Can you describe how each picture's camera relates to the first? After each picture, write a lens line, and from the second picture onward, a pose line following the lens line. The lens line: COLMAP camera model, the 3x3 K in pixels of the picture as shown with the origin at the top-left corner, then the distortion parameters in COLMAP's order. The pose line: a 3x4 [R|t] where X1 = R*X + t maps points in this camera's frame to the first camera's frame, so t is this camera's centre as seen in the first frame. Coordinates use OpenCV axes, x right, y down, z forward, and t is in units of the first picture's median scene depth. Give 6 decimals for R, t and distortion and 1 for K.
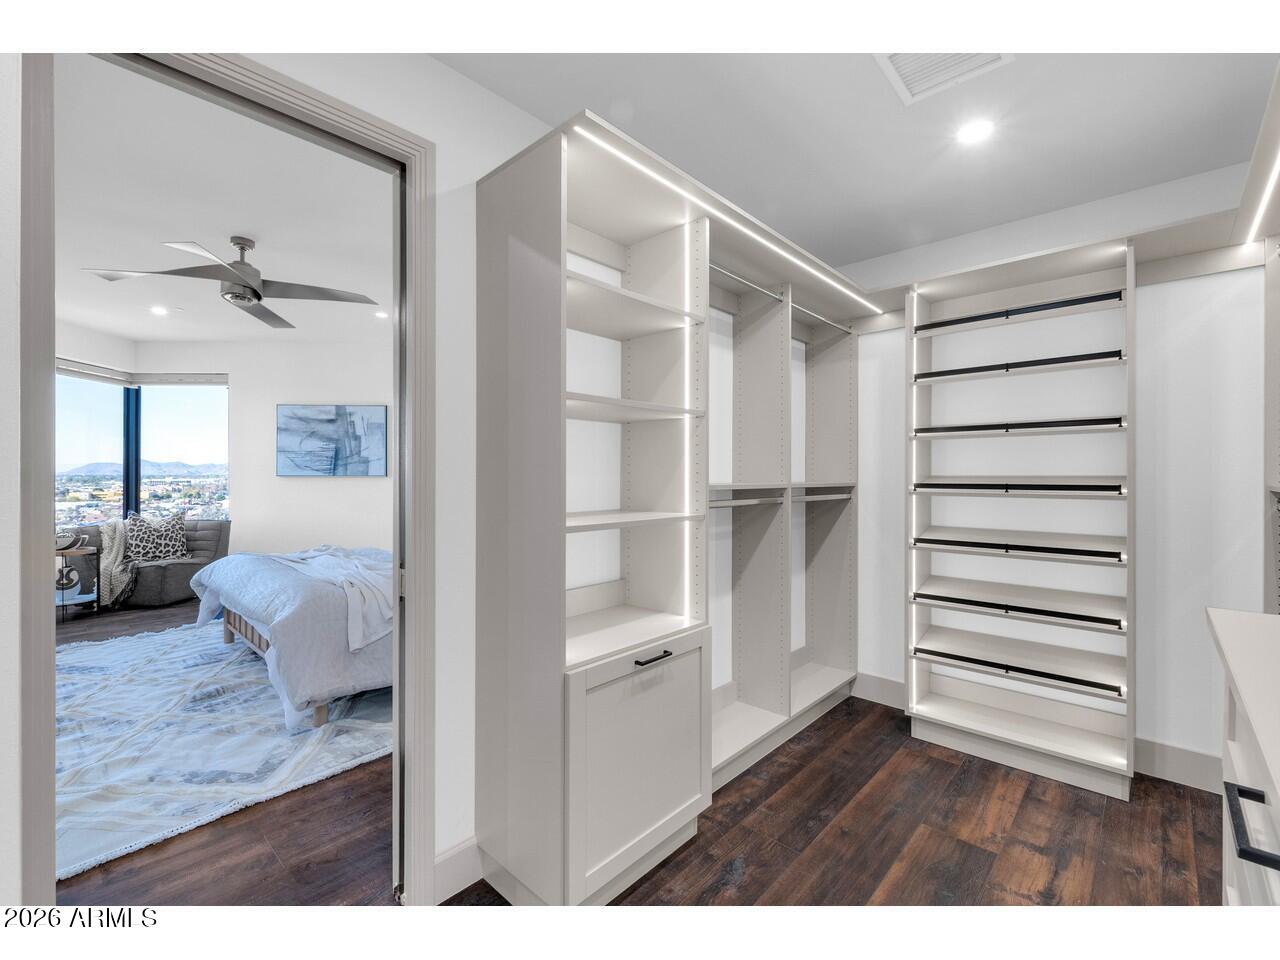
lens RADIAL K [[556.9, 0, 644.6], [0, 556.9, 473.9], [0, 0, 1]] dist [0.001232, -0.000876]
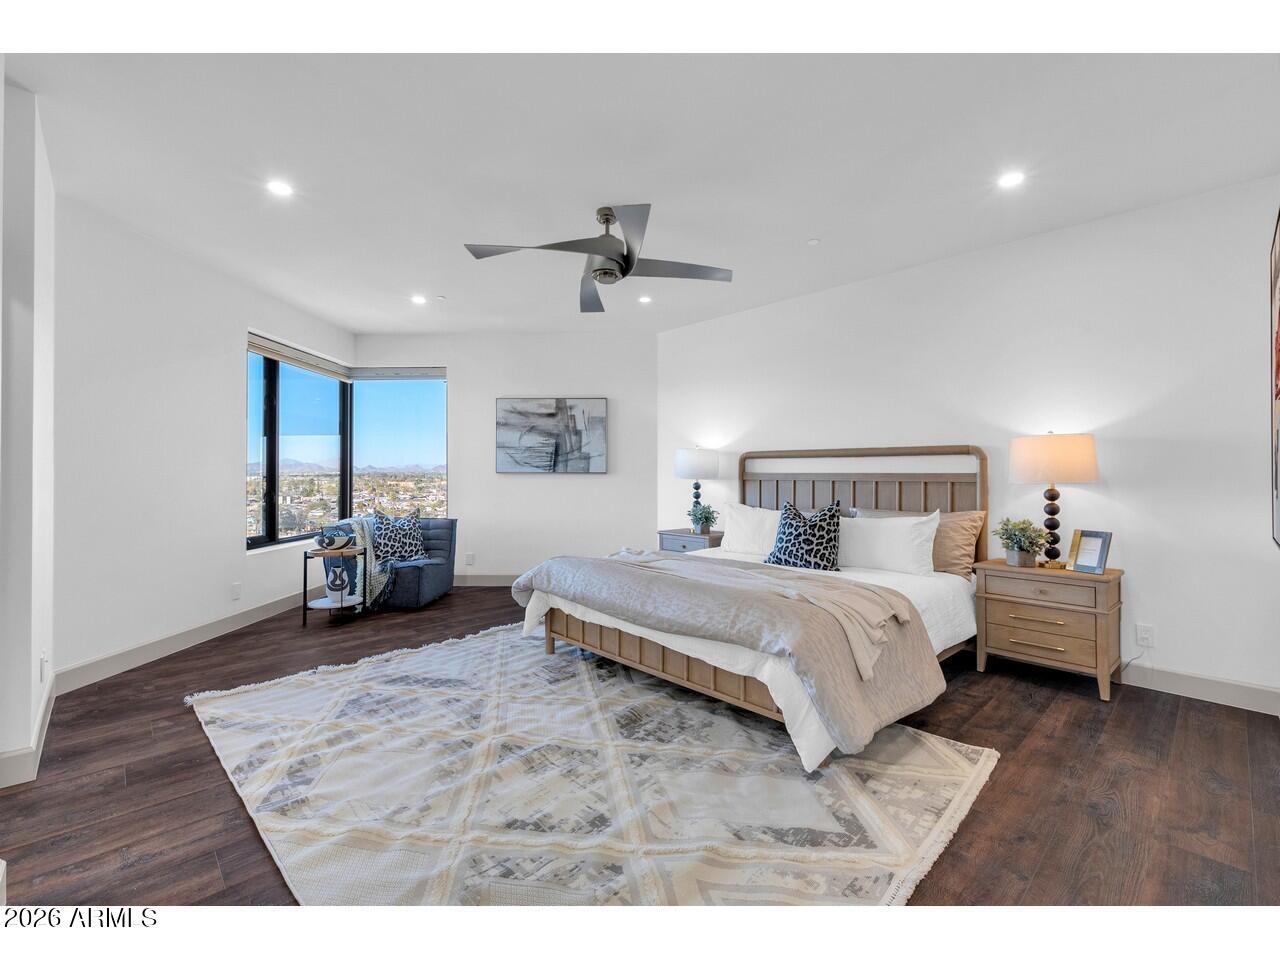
lens RADIAL K [[556.9, 0, 641.7], [0, 556.9, 484.0], [0, 0, 1]] dist [0.001232, -0.000876]
pose [[0.997509, 0.001676, -0.070515, -0.395865], [0.000138, 0.999670, 0.025705, -0.001953], [0.070534, -0.025651, 0.997179, 0.068041]]
